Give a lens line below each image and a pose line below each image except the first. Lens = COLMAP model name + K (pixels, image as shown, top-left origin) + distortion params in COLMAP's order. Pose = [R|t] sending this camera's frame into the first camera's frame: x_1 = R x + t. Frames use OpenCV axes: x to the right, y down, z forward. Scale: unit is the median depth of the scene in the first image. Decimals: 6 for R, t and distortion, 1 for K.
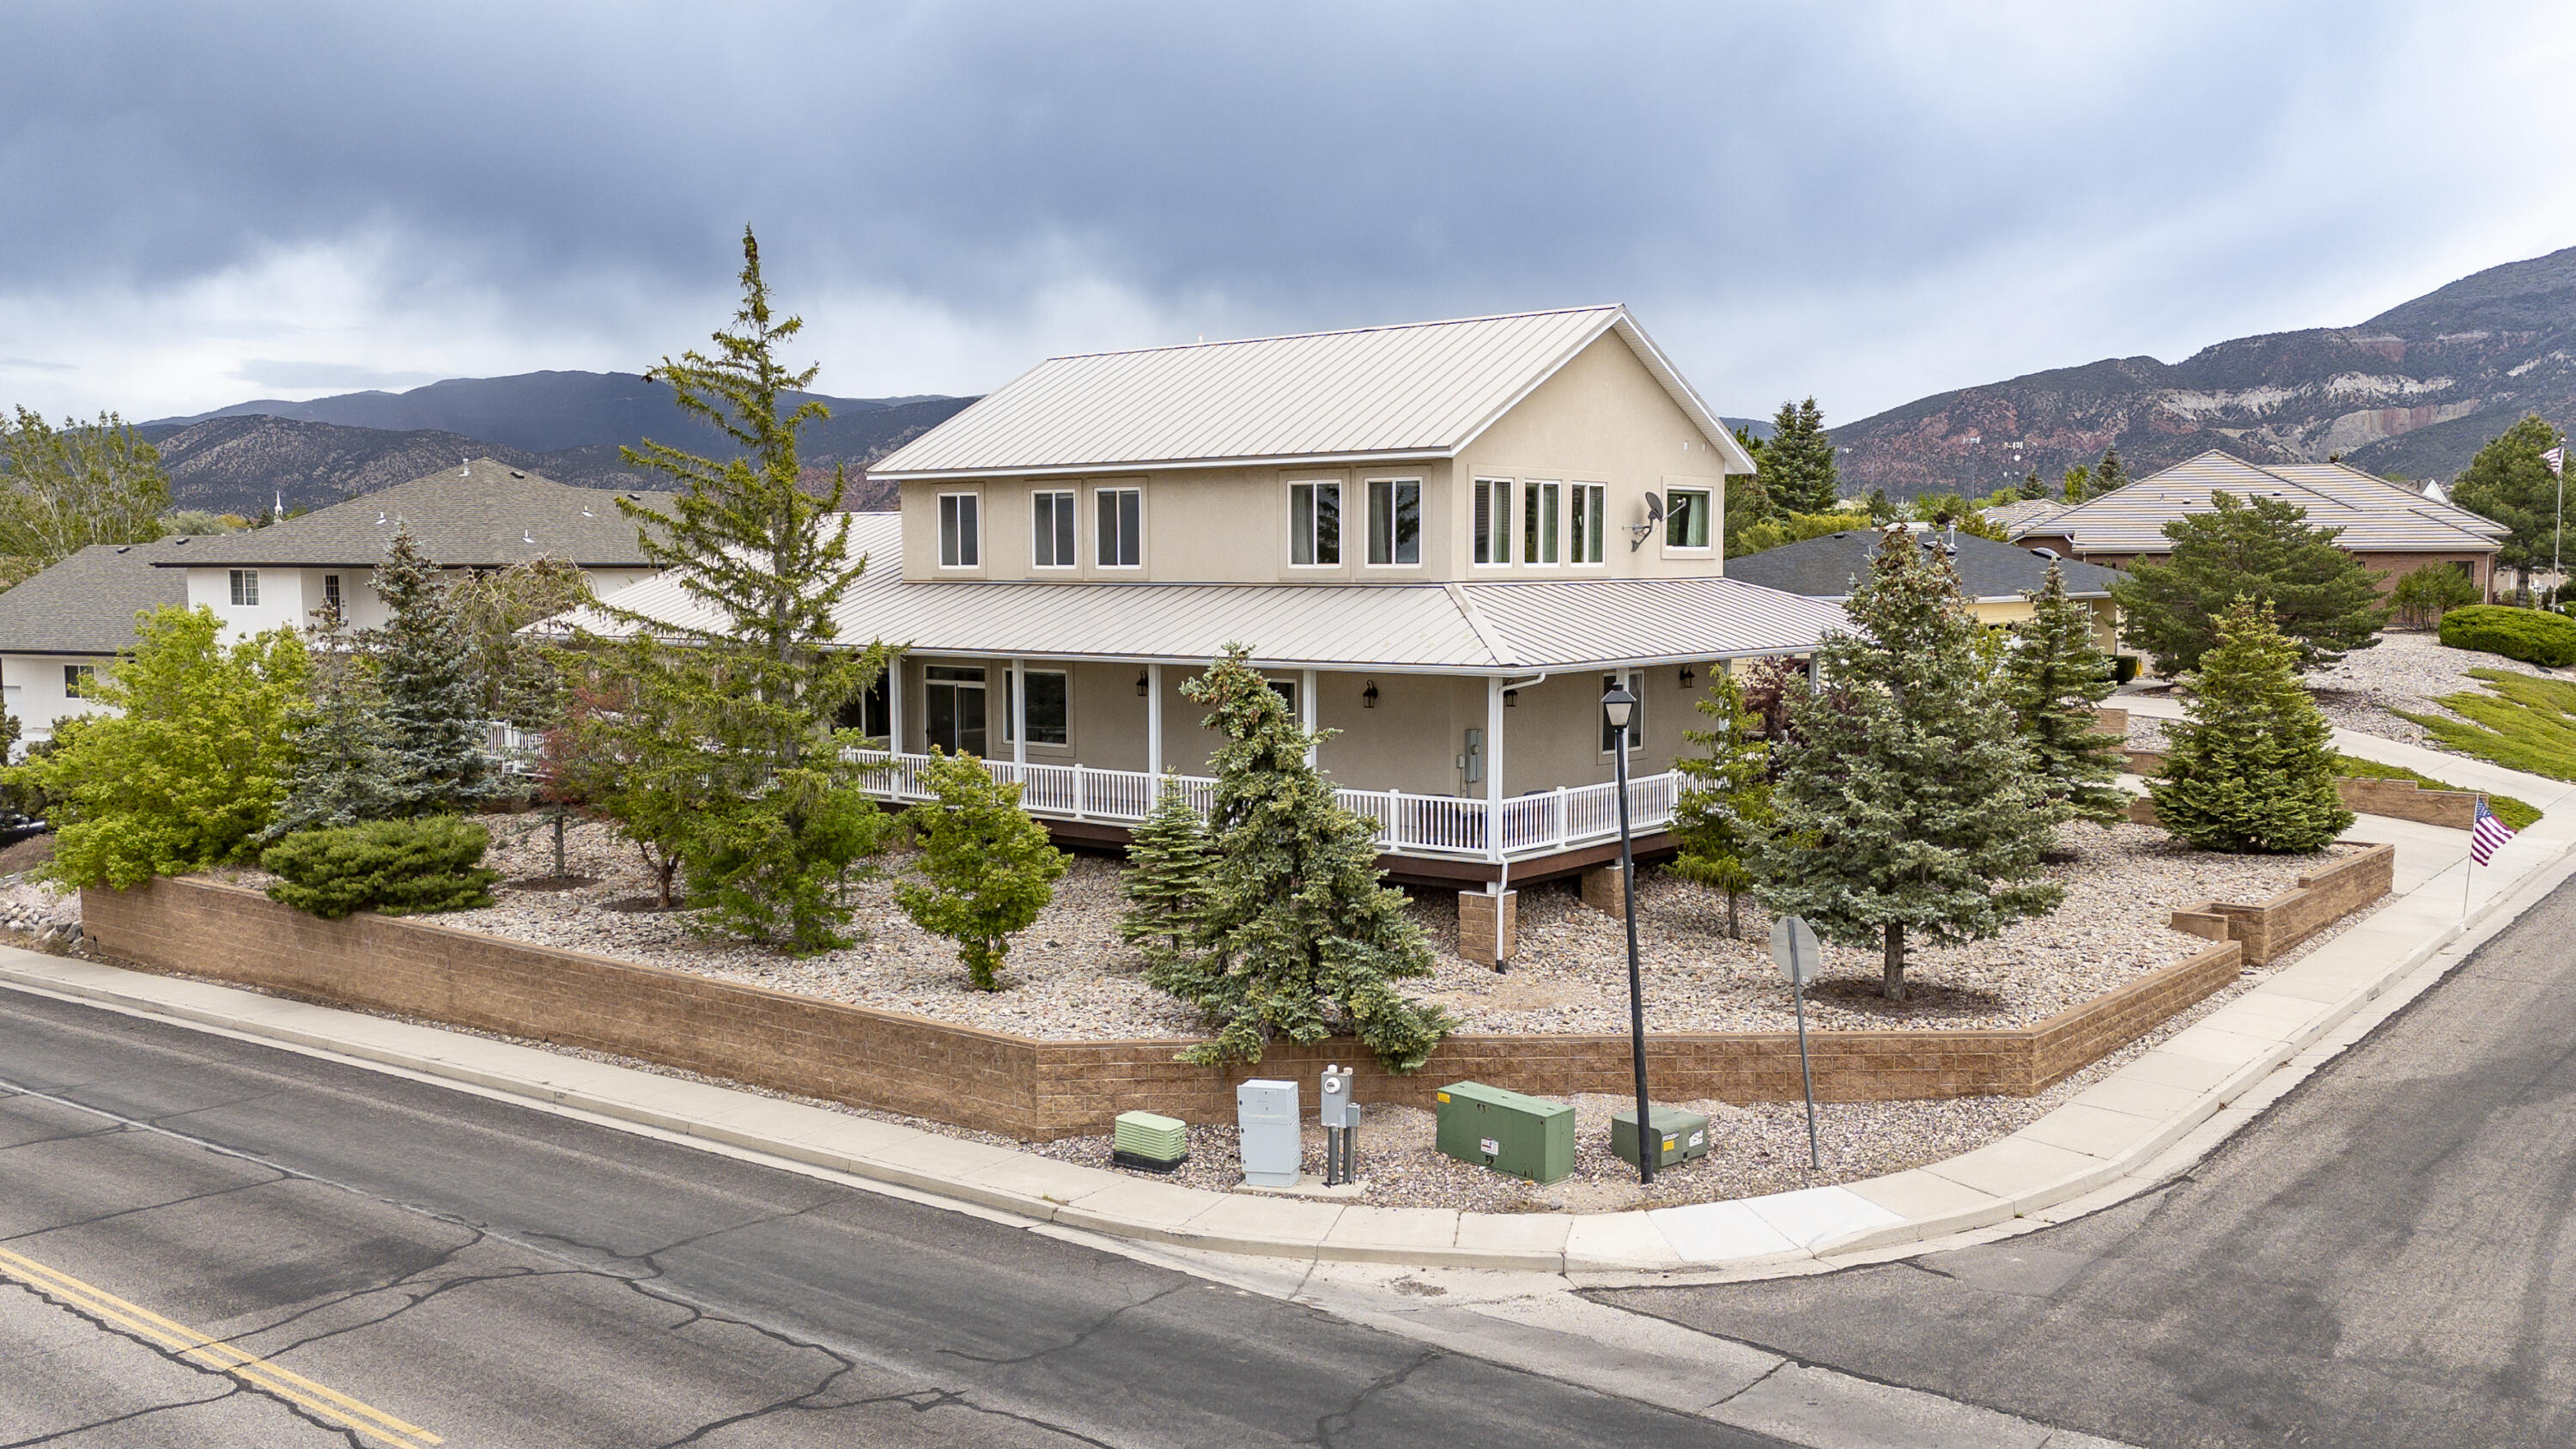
lens RADIAL K [[2182.7, 0, 1287.2], [0, 2182.7, 723.1], [0, 0, 1]] dist [0.001794, -0.002266]
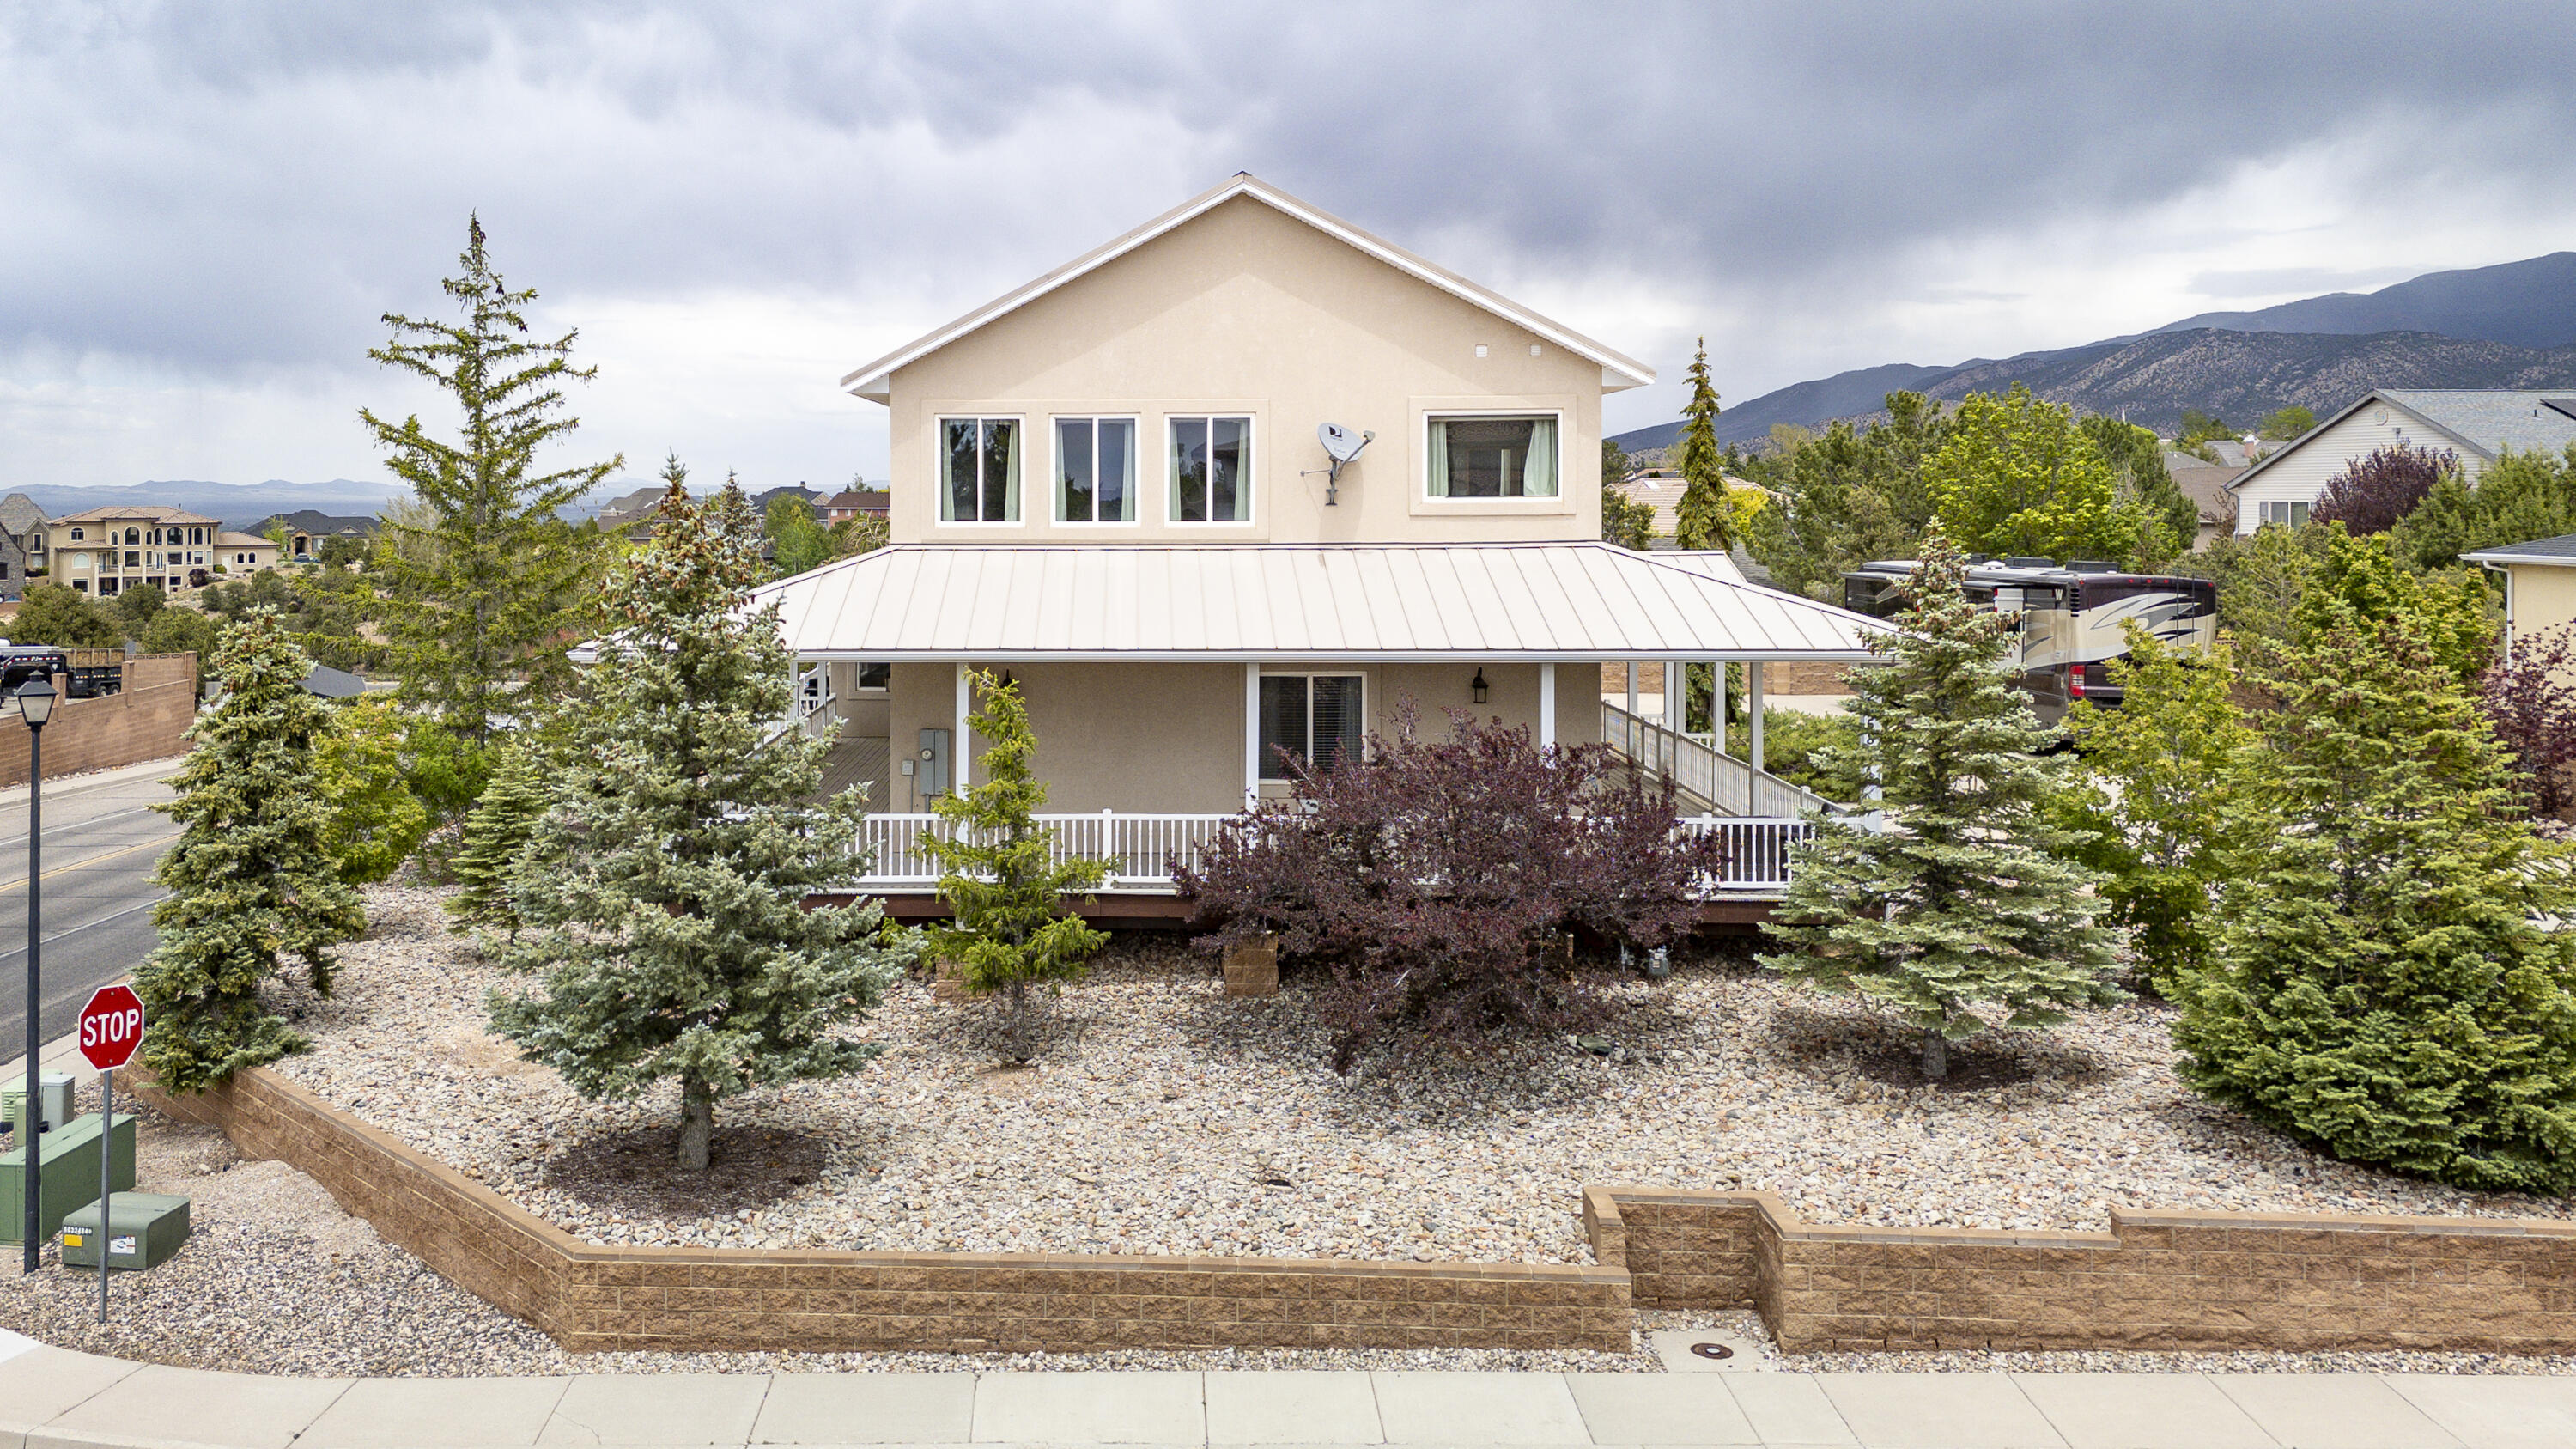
lens RADIAL K [[2182.7, 0, 1284.7], [0, 2182.7, 725.0], [0, 0, 1]] dist [0.001794, -0.002266]
pose [[0.570151, 0.082055, -0.817432, 0.118949], [-0.047405, 0.996628, 0.066979, -0.008925], [0.820171, 0.000562, 0.572118, 0.095676]]
